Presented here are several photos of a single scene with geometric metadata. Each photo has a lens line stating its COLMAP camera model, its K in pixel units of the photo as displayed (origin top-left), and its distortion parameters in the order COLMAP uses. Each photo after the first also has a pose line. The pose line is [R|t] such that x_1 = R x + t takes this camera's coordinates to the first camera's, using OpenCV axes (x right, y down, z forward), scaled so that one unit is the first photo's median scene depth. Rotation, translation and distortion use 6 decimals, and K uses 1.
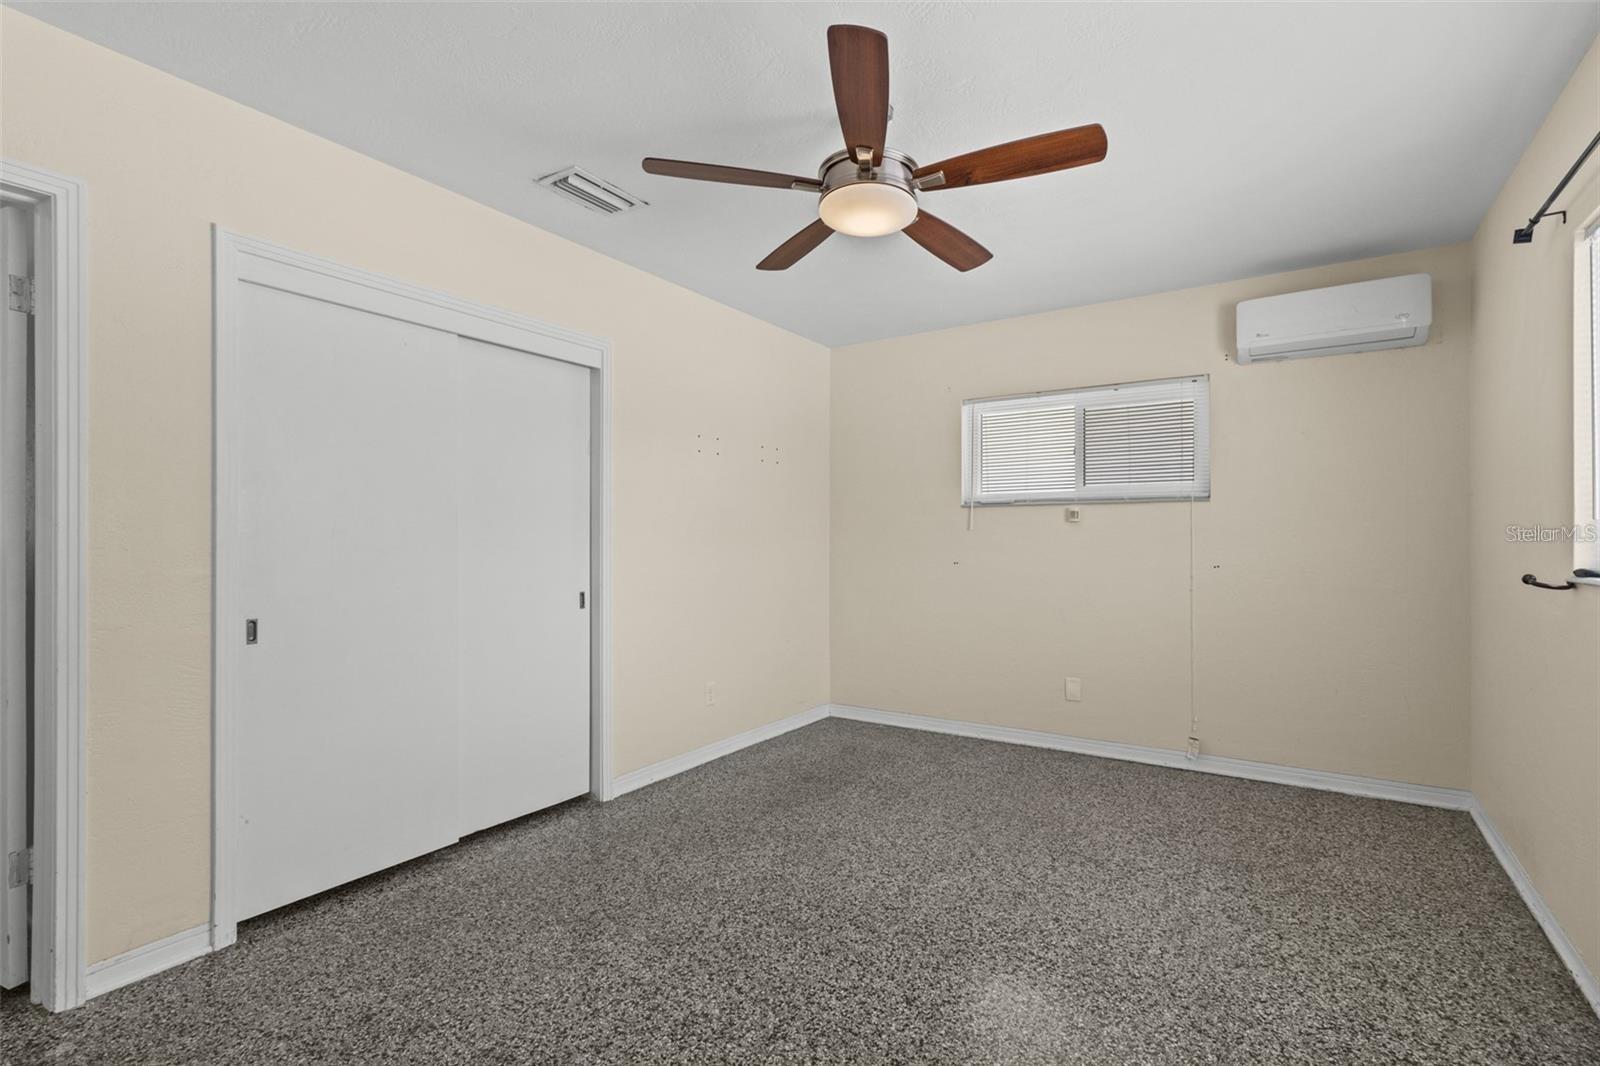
lens RADIAL K [[735.2, 0, 794.3], [0, 735.2, 538.4], [0, 0, 1]] dist [0.004649, 0.000167]
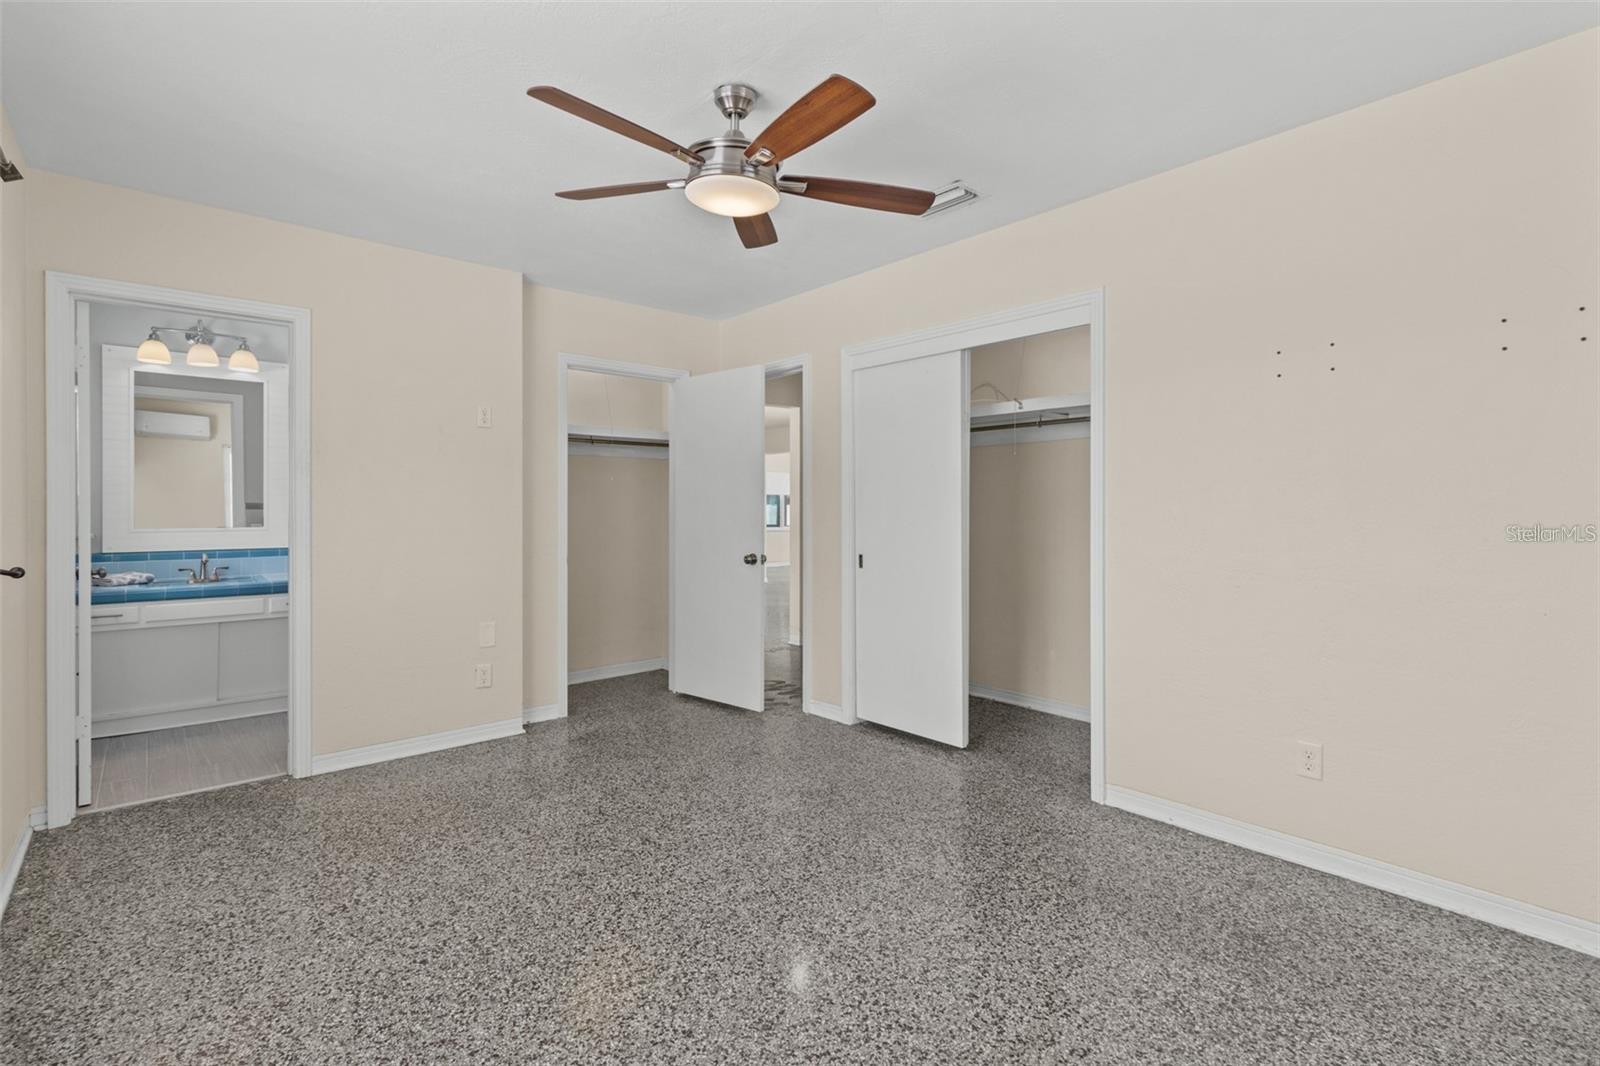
lens RADIAL K [[735.2, 0, 800.4], [0, 735.2, 509.3], [0, 0, 1]] dist [0.004649, 0.000167]
pose [[-0.256198, -0.003623, -0.966618, 1.036879], [0.002127, 0.999988, -0.004312, 0.007001], [0.966622, -0.003161, -0.256187, 1.303304]]
